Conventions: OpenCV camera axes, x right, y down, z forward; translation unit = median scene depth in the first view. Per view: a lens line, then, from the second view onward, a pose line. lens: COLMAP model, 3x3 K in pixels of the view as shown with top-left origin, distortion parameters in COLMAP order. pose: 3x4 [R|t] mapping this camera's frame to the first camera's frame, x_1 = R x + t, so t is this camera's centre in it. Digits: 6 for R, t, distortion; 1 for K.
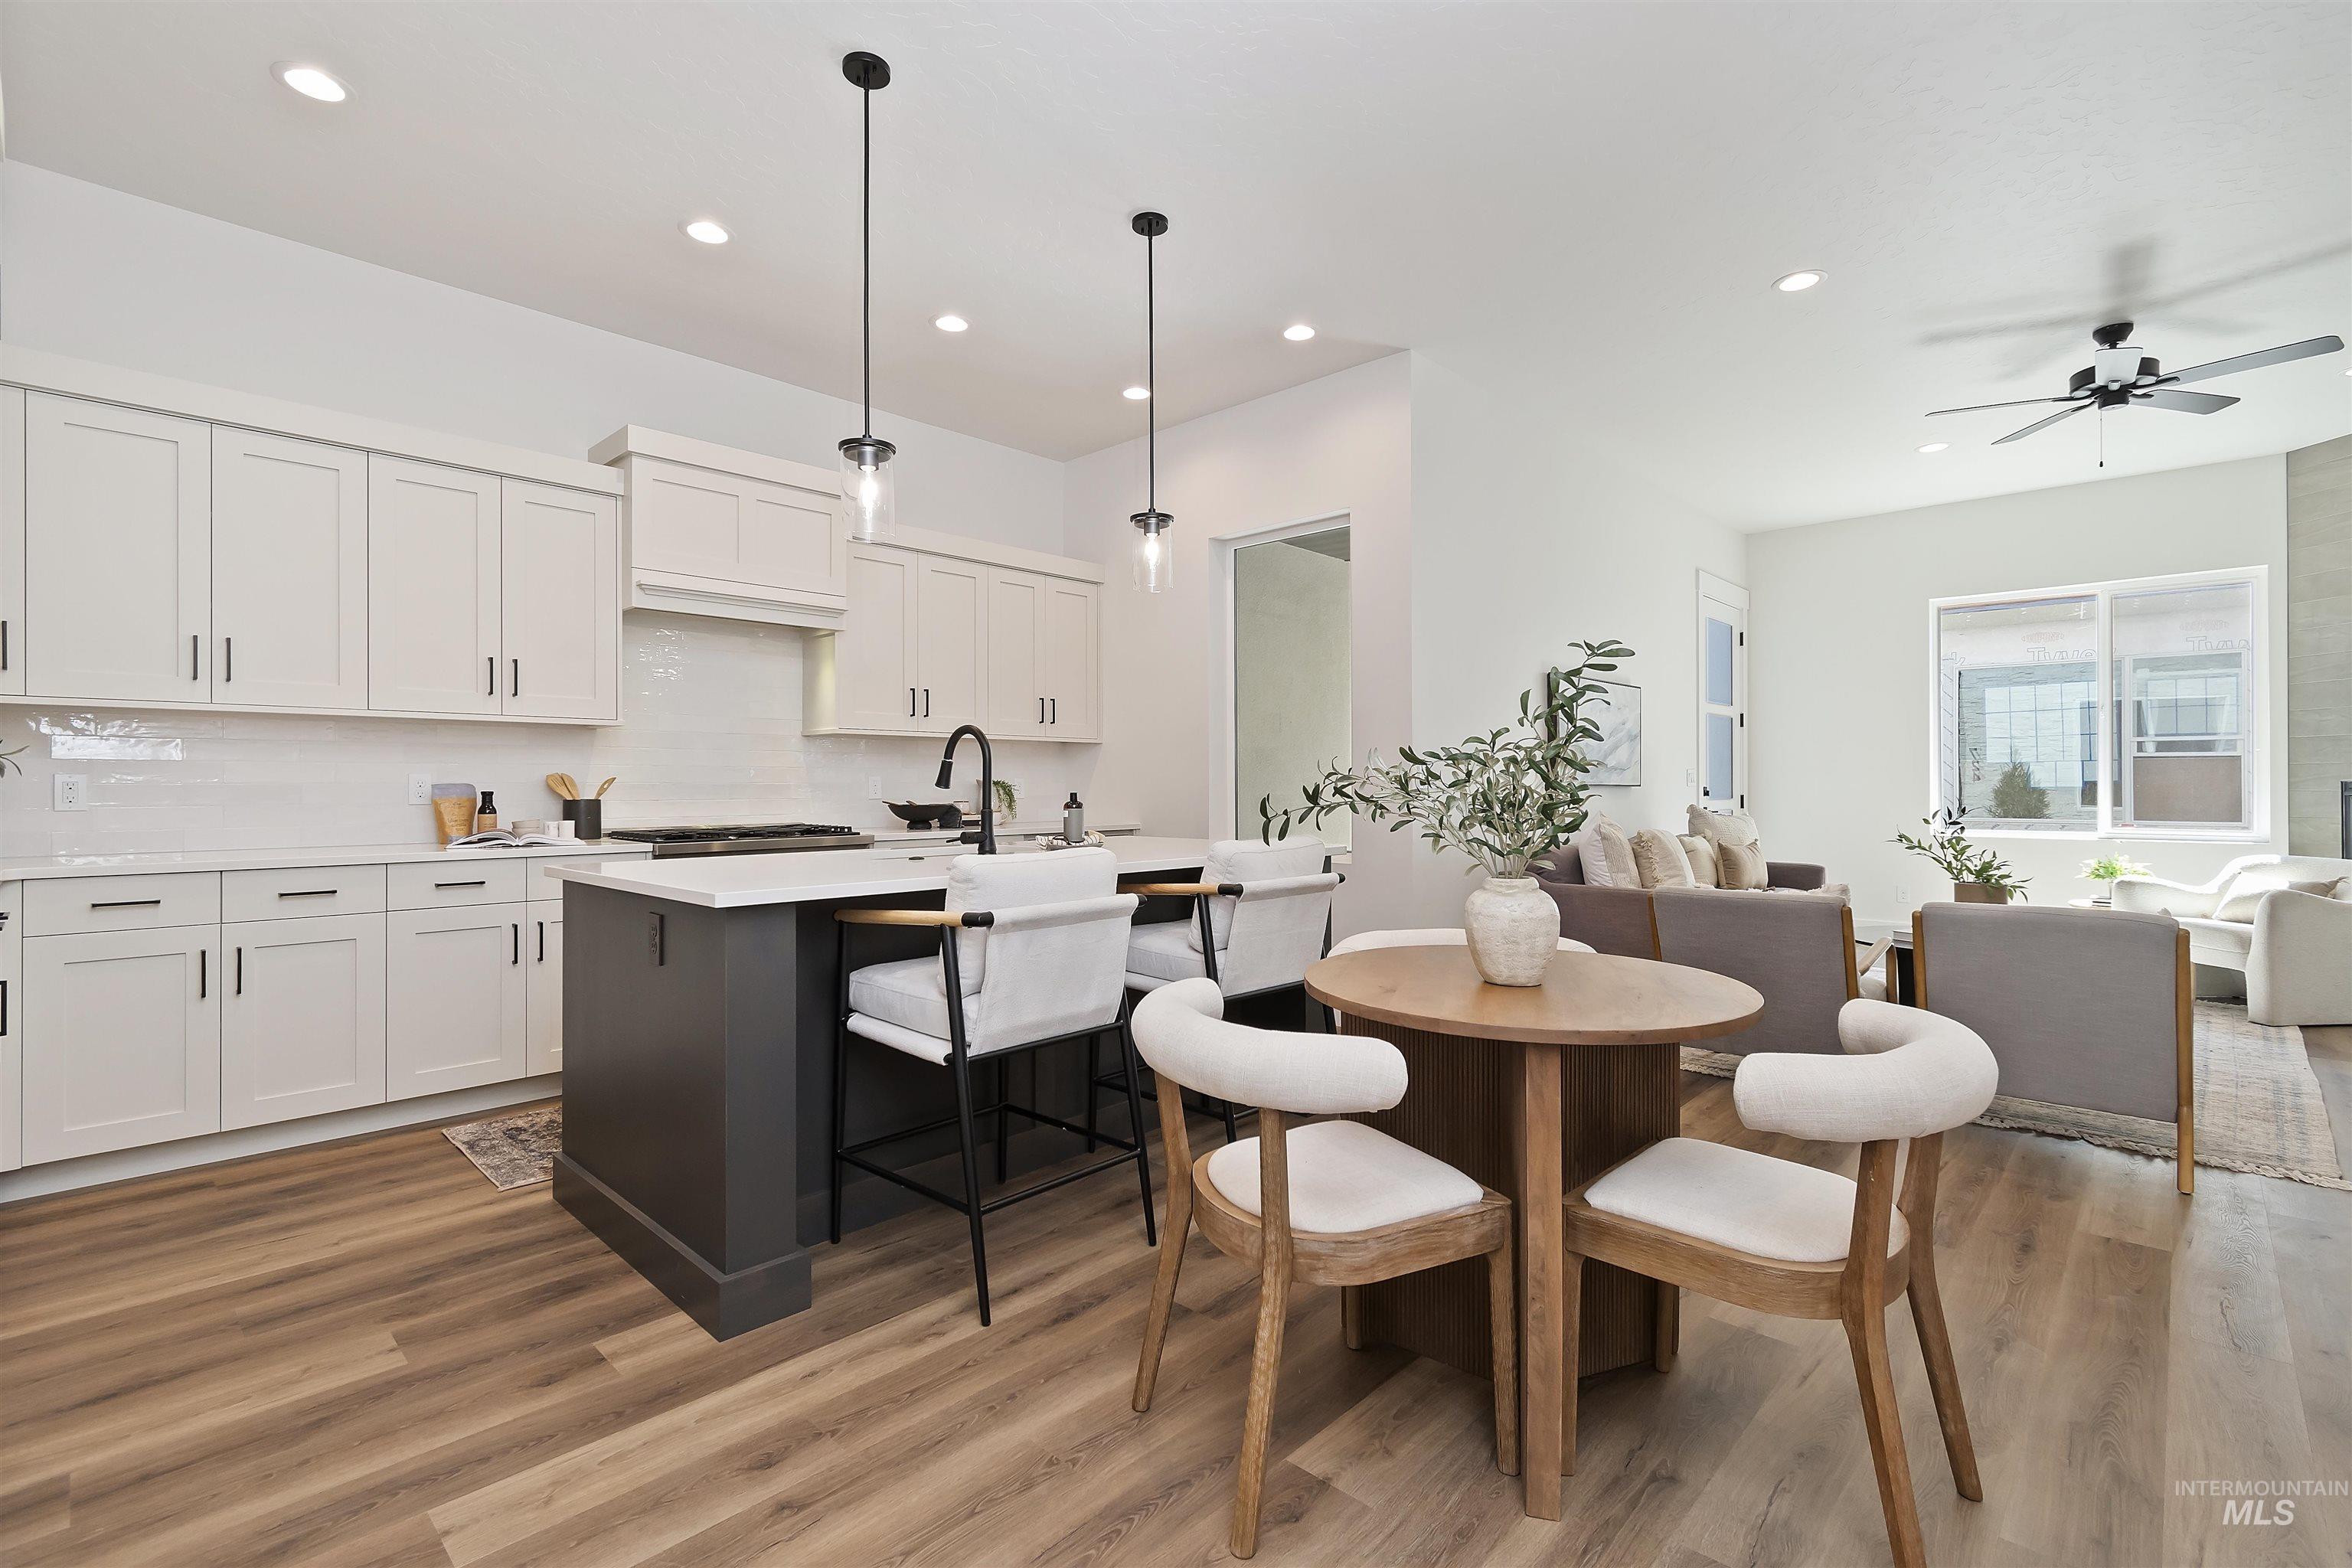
lens RADIAL K [[1056.0, 0, 1176.0], [0, 1056.0, 784.0], [0, 0, 1]] dist [-0.000524, 0.000004]
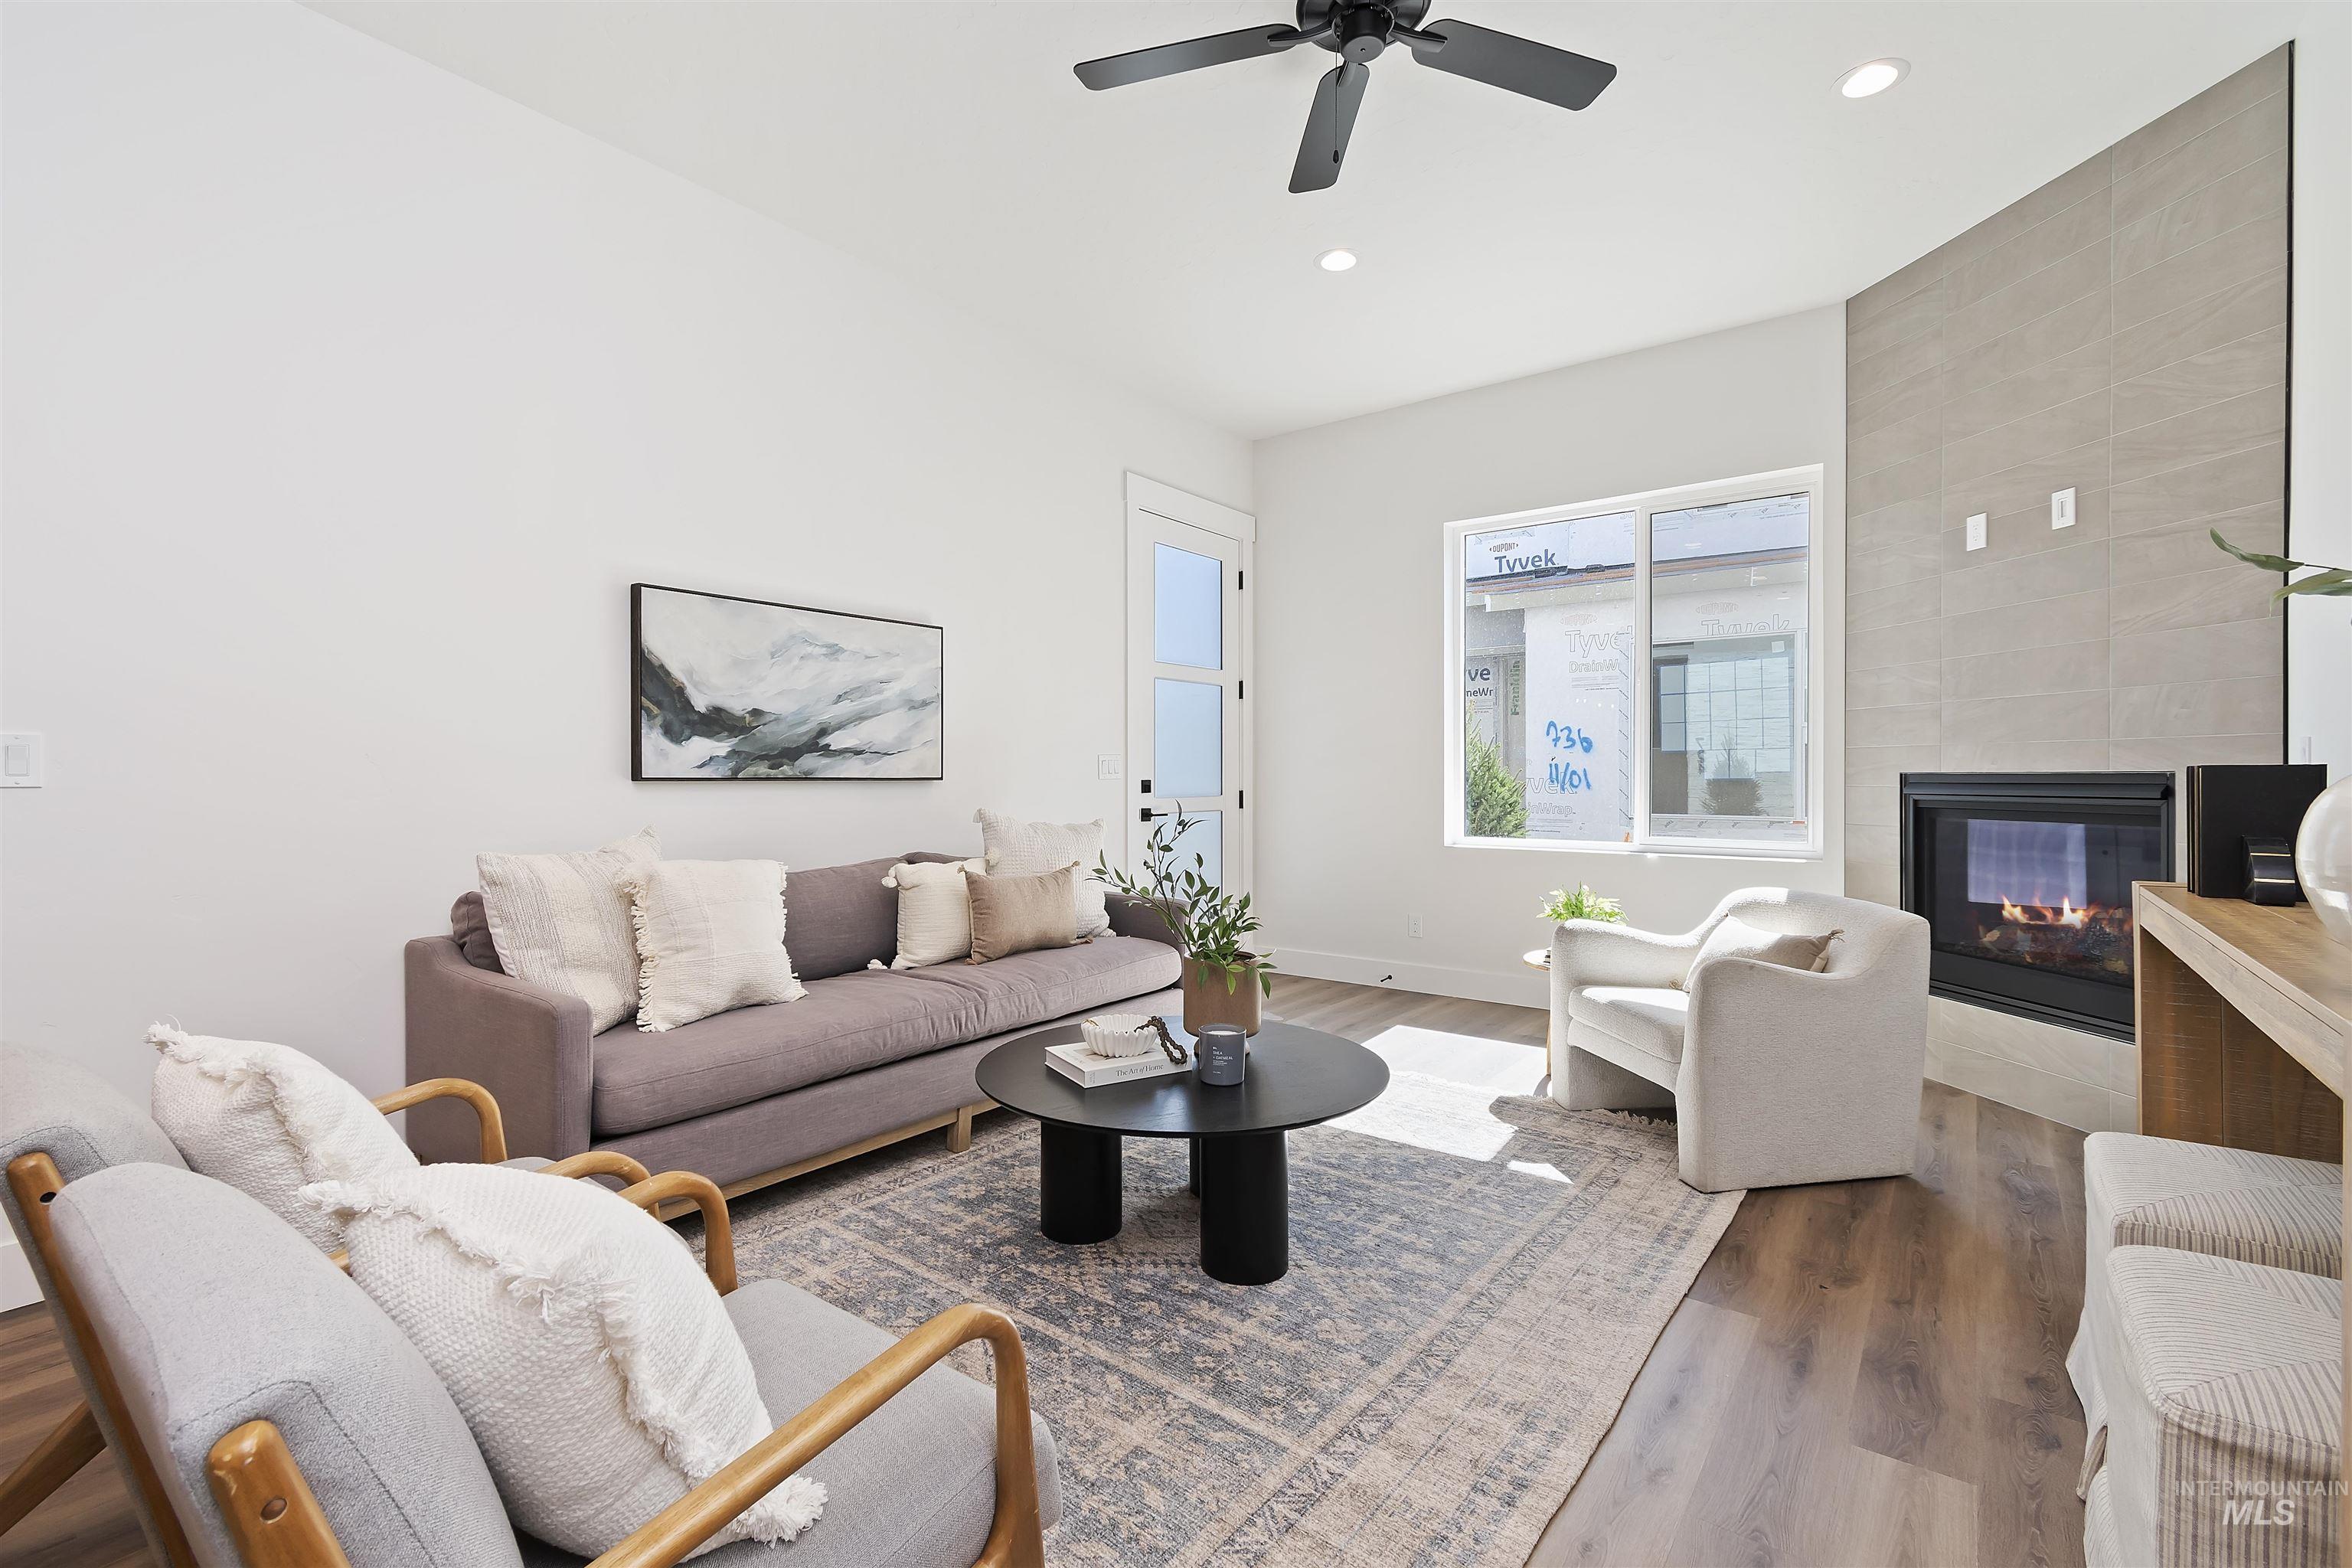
lens RADIAL K [[1036.7, 0, 1176.0], [0, 1036.7, 784.0], [0, 0, 1]] dist [-0.001669, 0.000941]
pose [[0.994627, 0.000260, 0.103521, 0.563979], [-0.001091, 0.999968, 0.007966, -0.000305], [-0.103515, -0.008036, 0.994595, 0.378394]]
